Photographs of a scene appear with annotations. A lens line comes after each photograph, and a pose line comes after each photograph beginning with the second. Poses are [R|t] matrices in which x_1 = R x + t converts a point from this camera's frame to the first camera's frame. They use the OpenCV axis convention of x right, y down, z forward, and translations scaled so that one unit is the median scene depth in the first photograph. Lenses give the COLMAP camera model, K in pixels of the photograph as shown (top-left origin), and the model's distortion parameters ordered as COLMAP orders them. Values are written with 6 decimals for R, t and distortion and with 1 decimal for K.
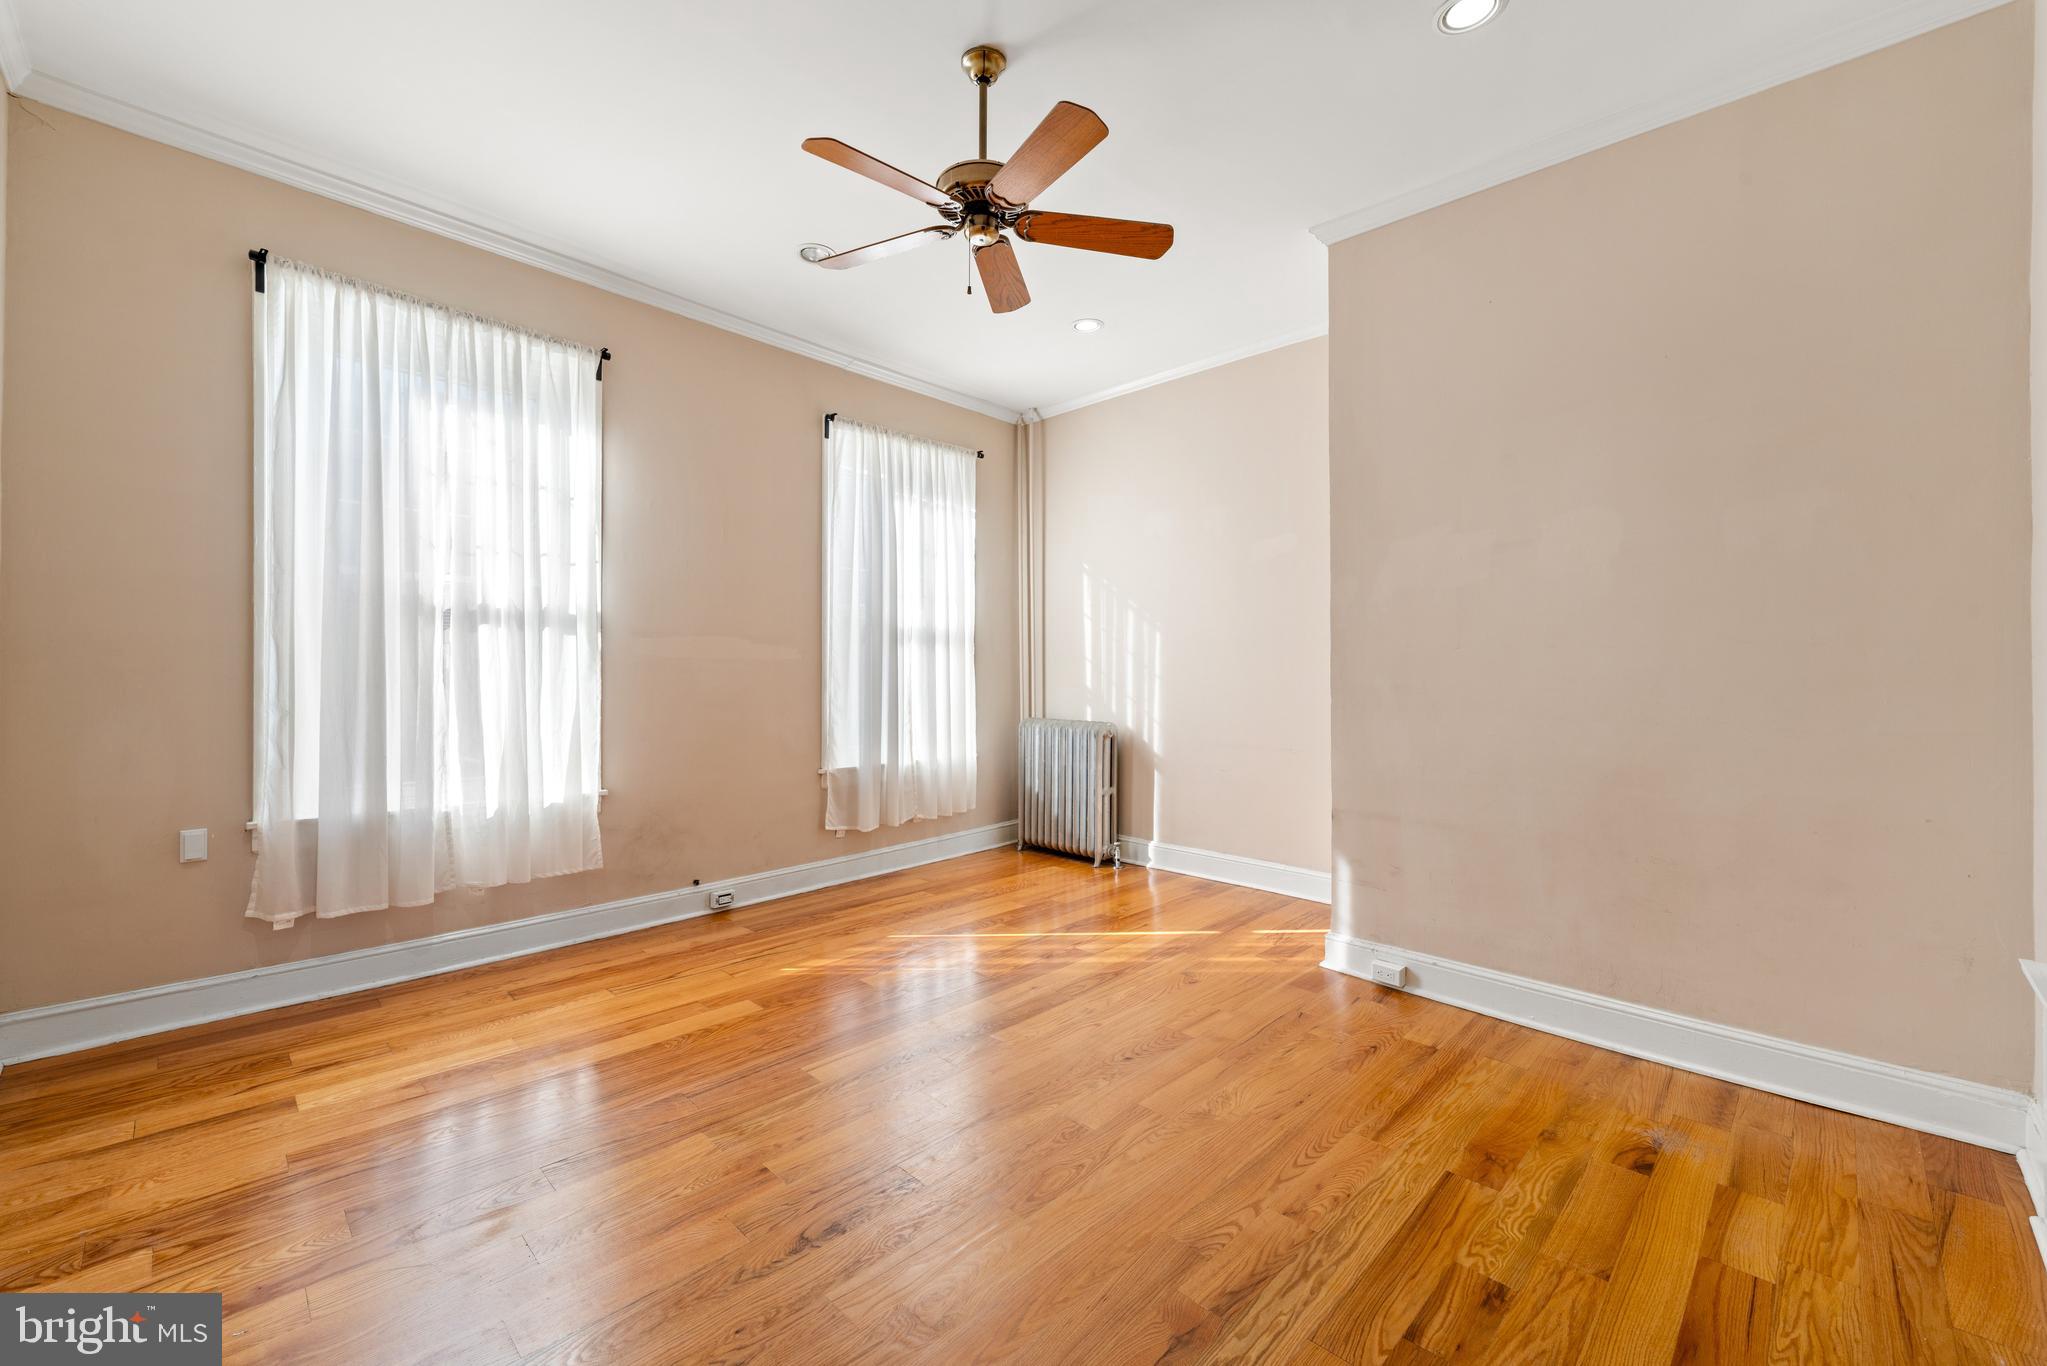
lens RADIAL K [[834.4, 0, 1014.3], [0, 834.4, 668.4], [0, 0, 1]] dist [-0.004259, 0.000892]
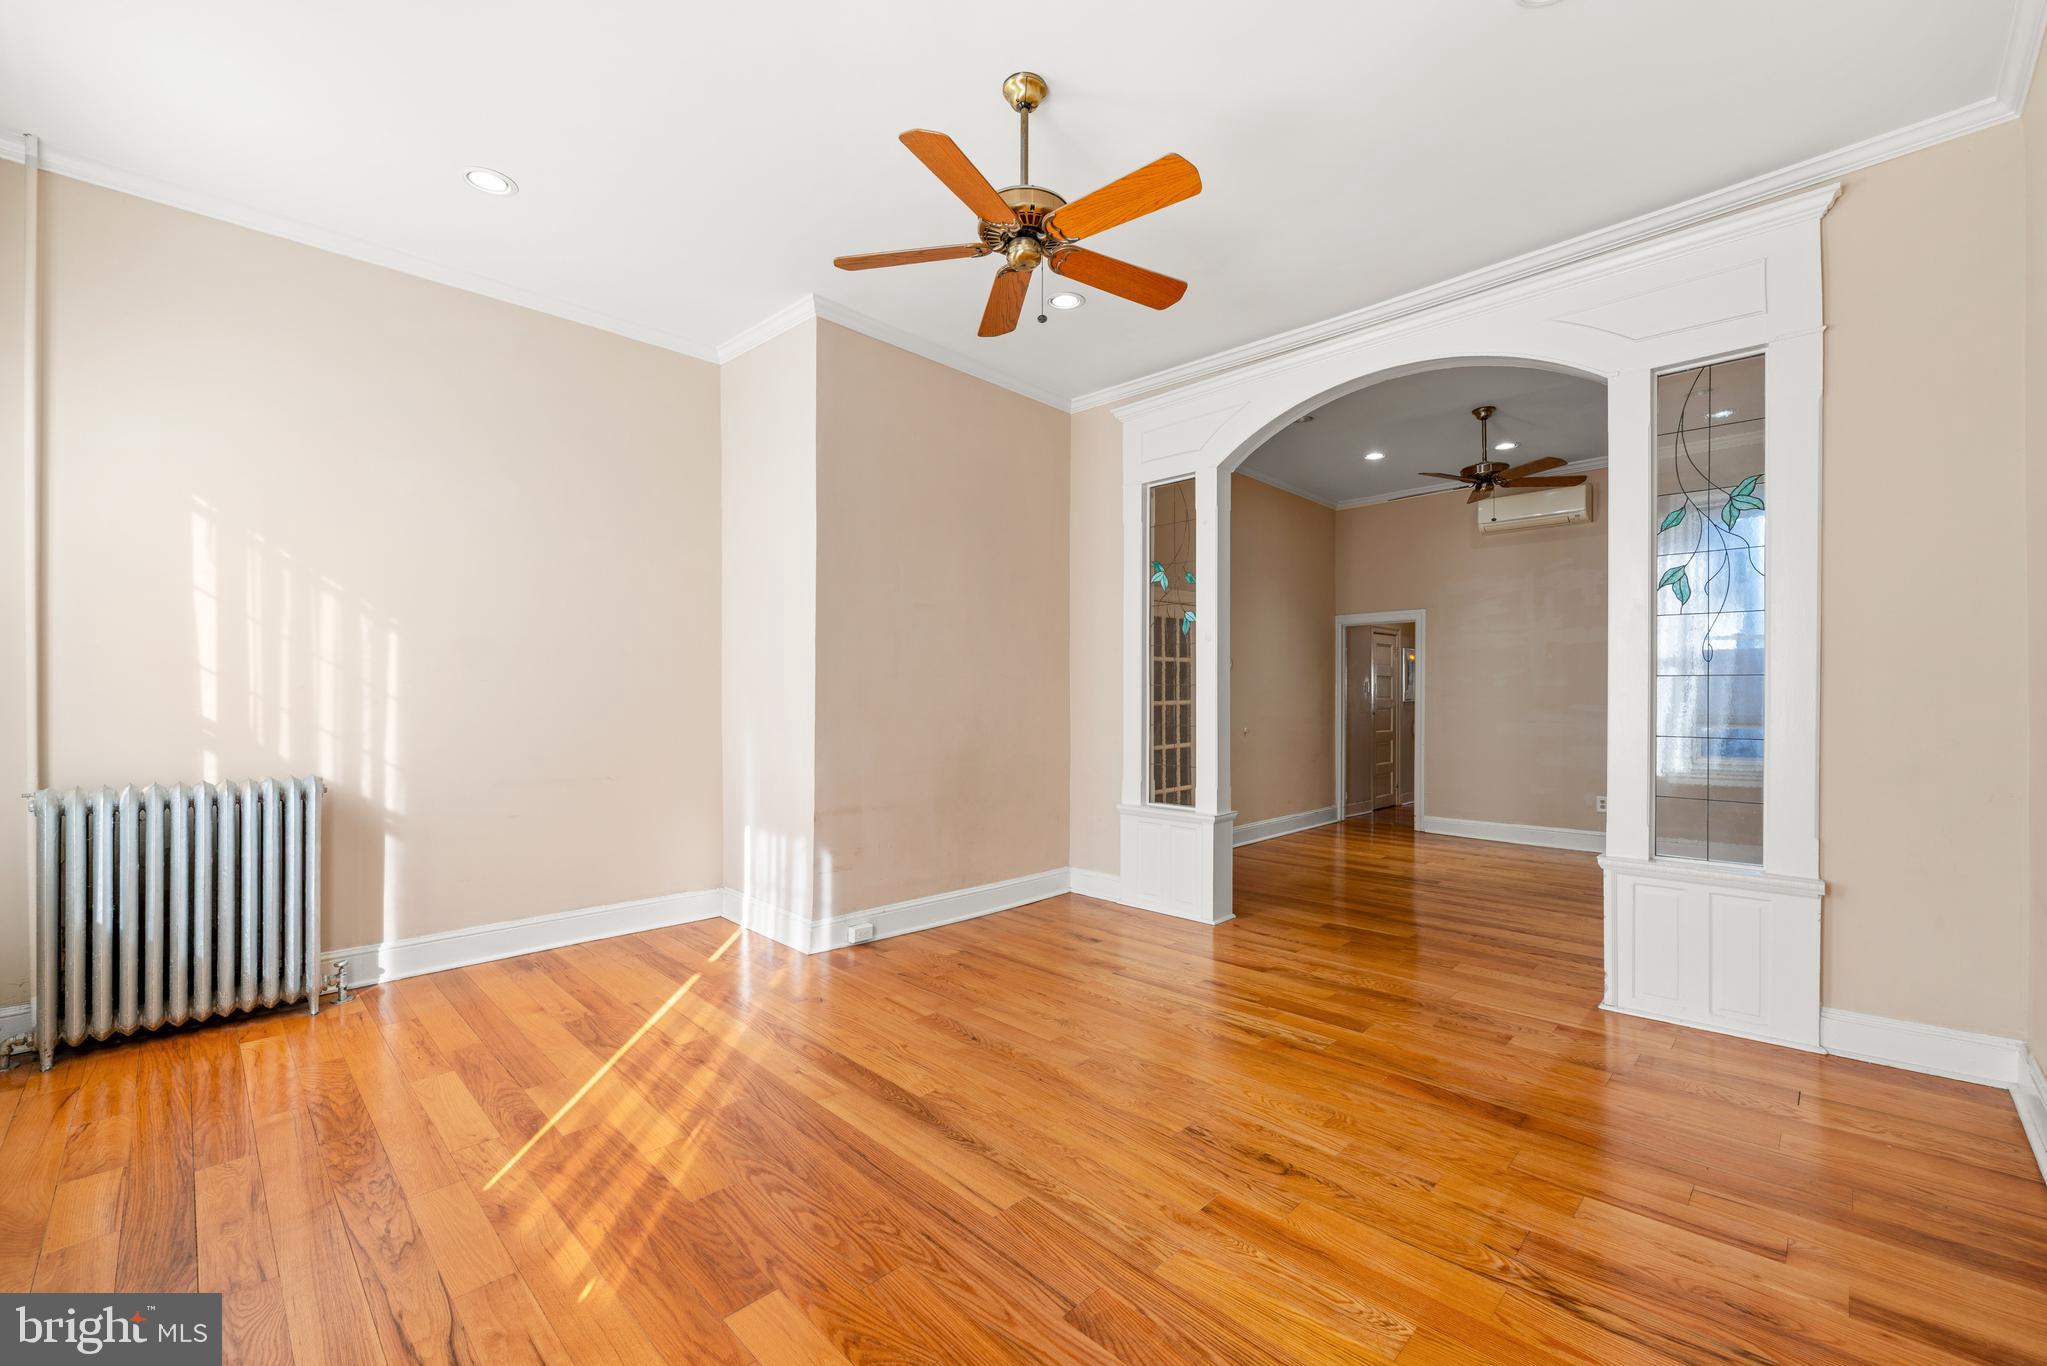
lens RADIAL K [[834.4, 0, 1017.2], [0, 834.4, 686.0], [0, 0, 1]] dist [-0.004259, 0.000892]
pose [[-0.011284, 0.002669, 0.999933, -0.709419], [-0.007849, 0.999965, -0.002758, -0.002953], [-0.999906, -0.007879, -0.011262, 0.688631]]
